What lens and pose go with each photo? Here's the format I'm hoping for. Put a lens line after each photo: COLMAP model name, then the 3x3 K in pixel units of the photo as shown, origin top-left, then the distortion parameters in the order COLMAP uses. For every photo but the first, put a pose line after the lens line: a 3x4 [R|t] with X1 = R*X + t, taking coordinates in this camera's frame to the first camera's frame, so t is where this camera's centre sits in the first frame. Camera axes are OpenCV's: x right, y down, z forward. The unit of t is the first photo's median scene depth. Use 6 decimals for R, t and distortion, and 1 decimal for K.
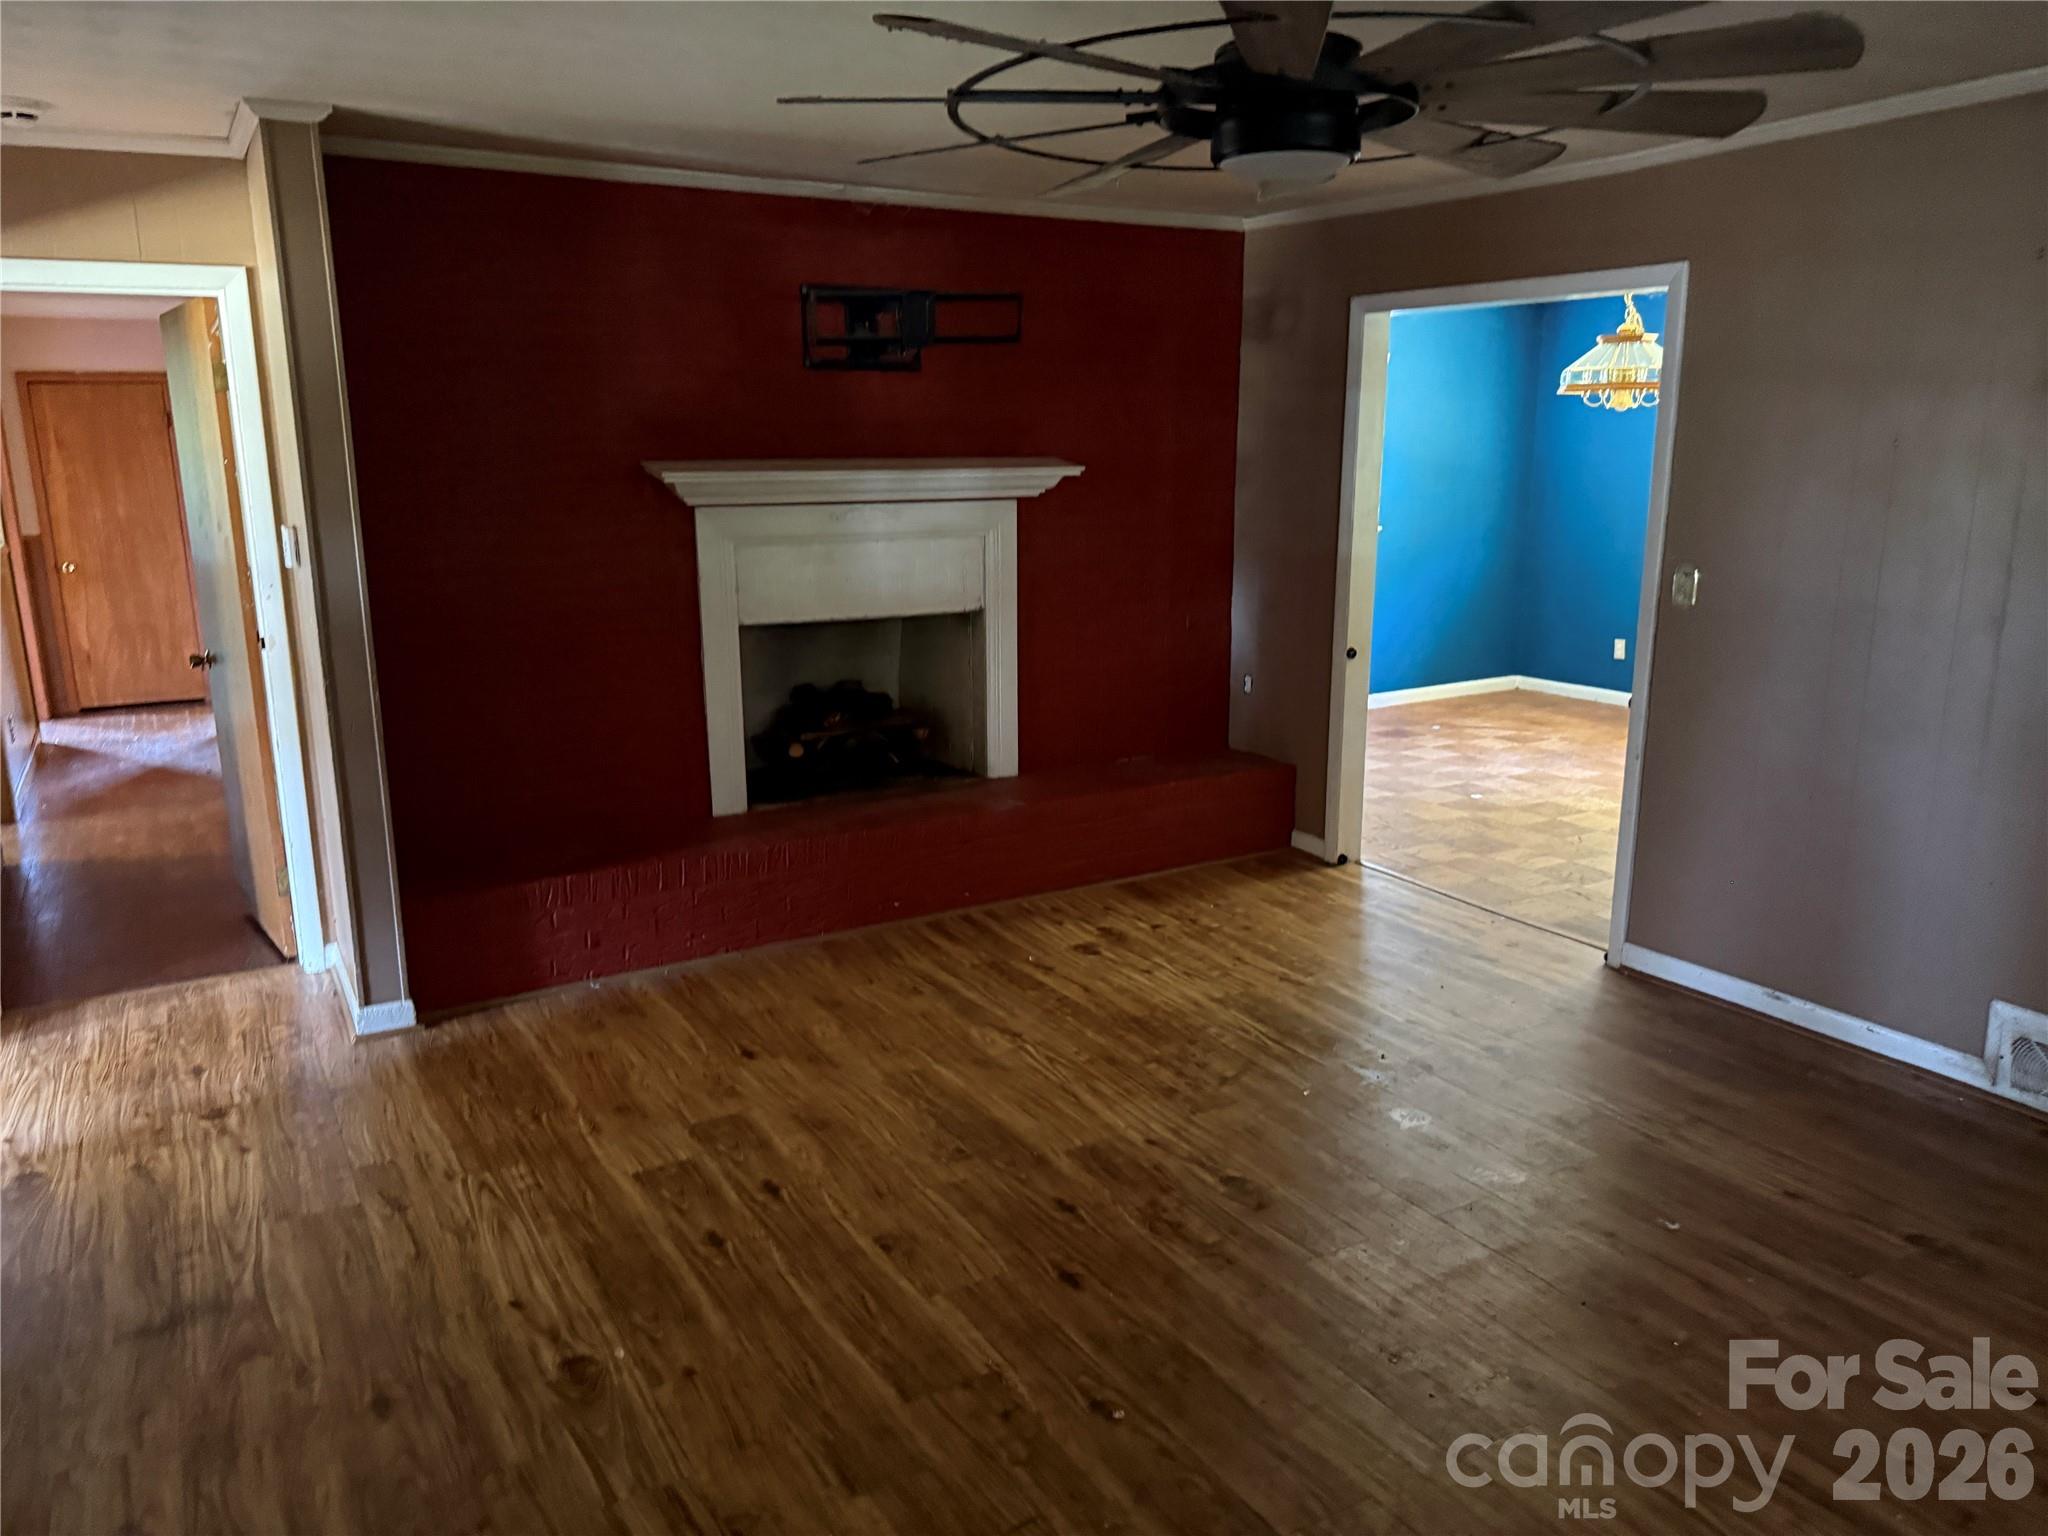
lens RADIAL K [[1447.2, 0, 1013.7], [0, 1447.2, 770.4], [0, 0, 1]] dist [0.071846, -0.099267]
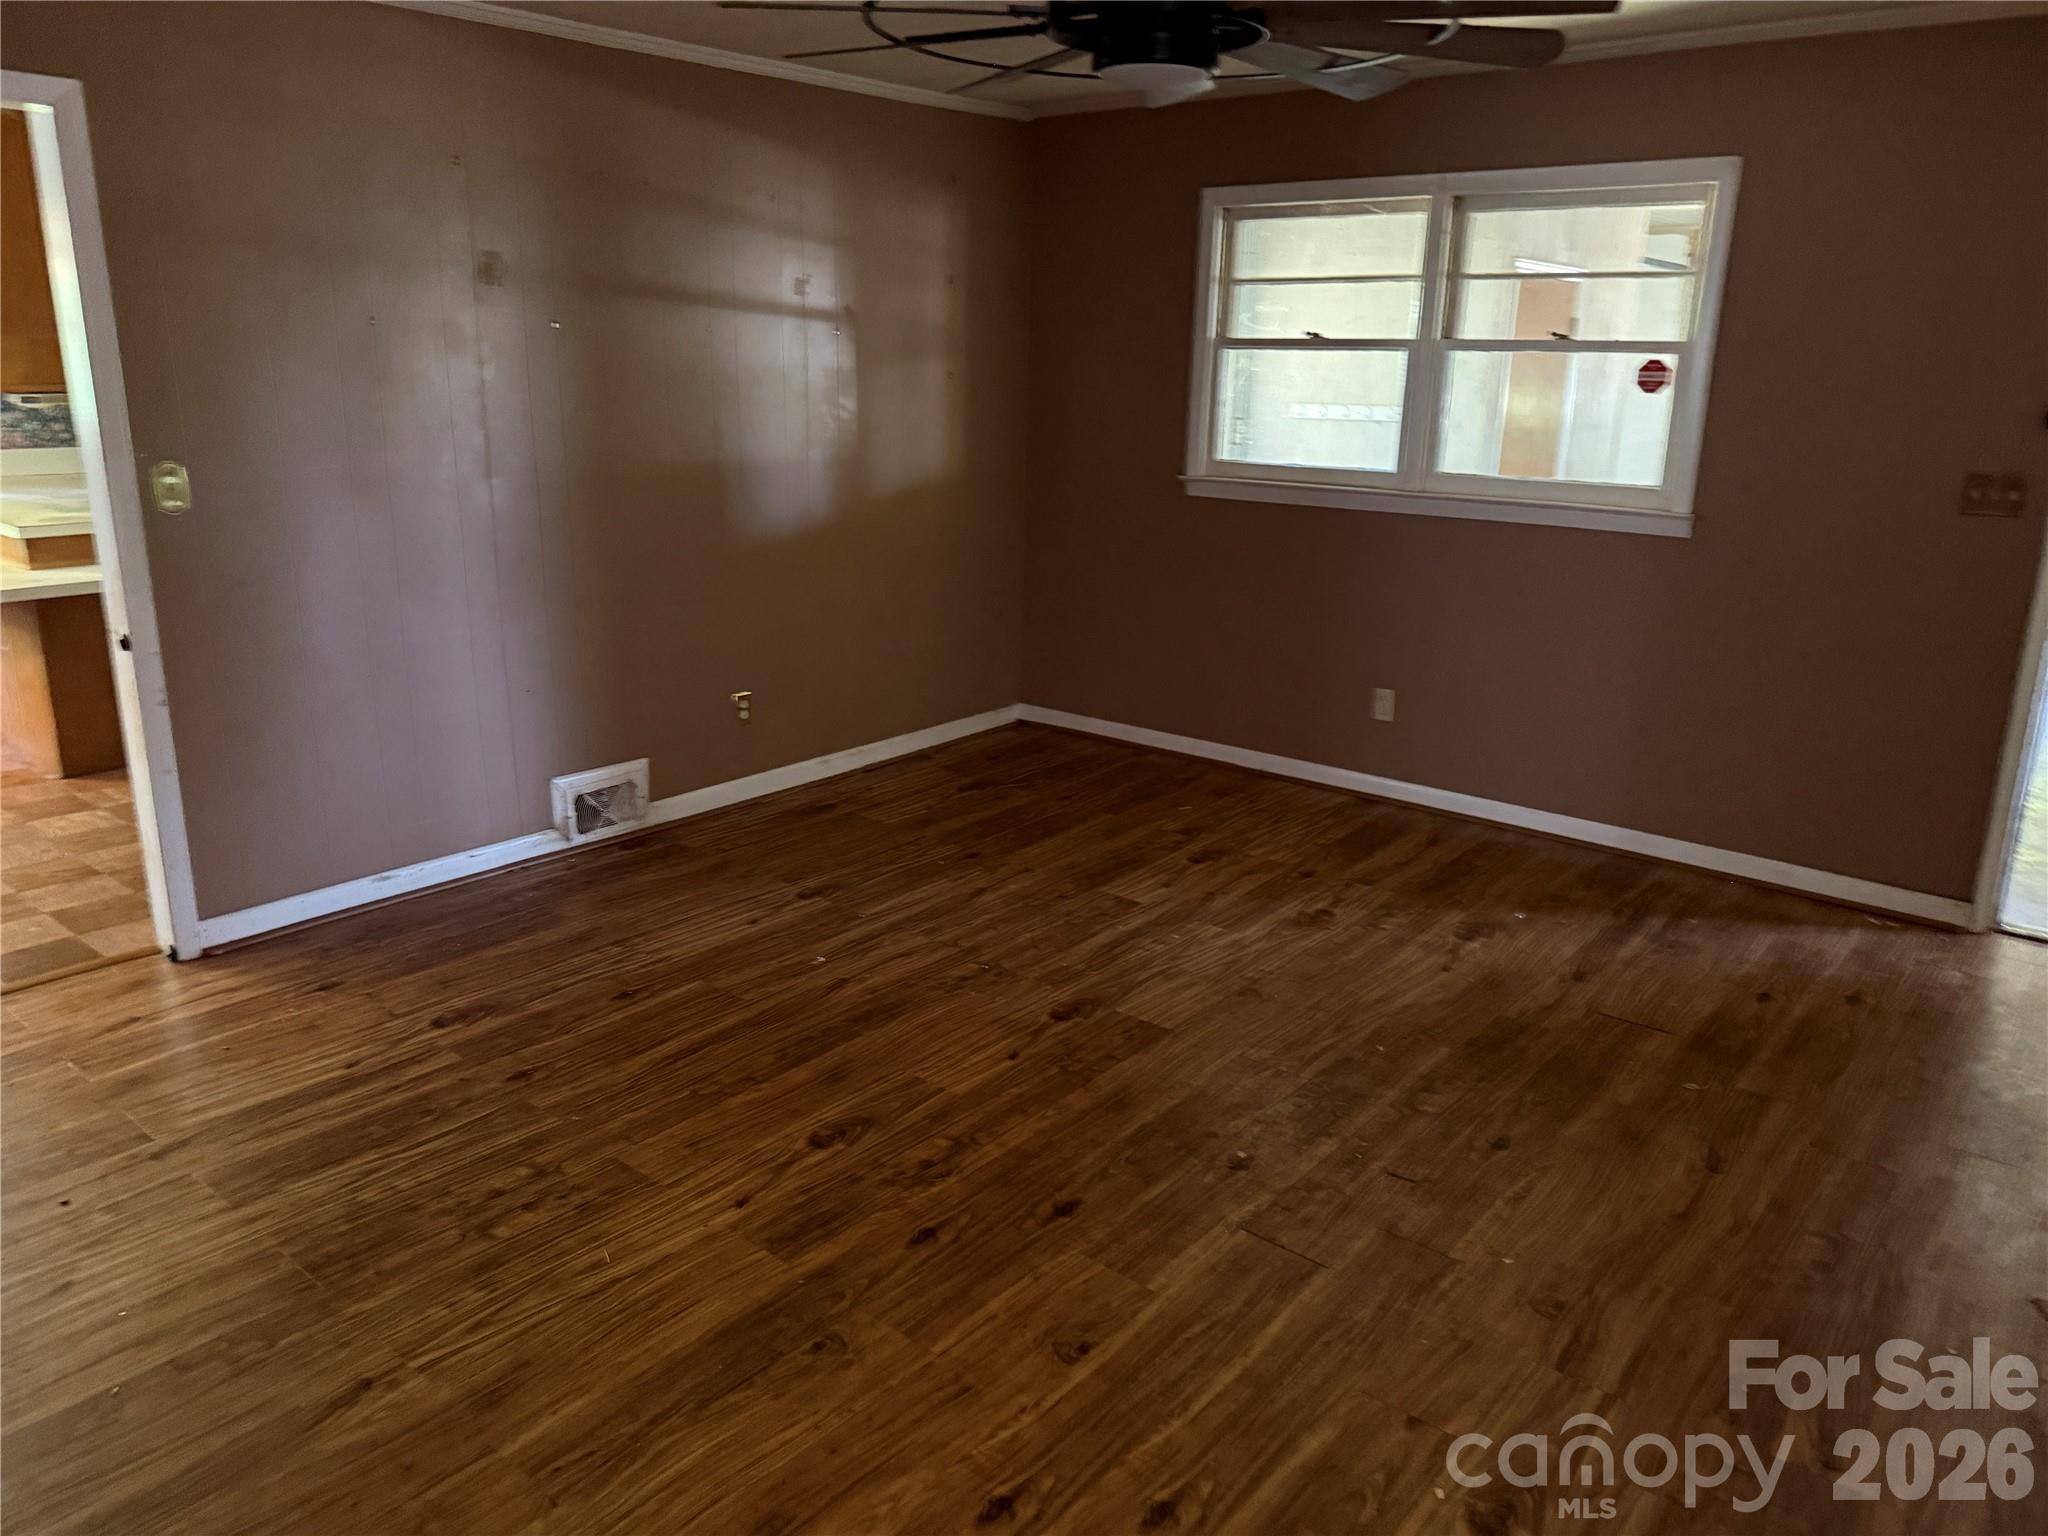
lens RADIAL K [[1447.2, 0, 1018.2], [0, 1447.2, 756.3], [0, 0, 1]] dist [0.071846, -0.099267]
pose [[-0.348187, -0.247695, 0.904109, -0.634276], [0.186191, 0.926971, 0.325664, -0.206853], [-0.918748, 0.281729, -0.276641, 1.041204]]
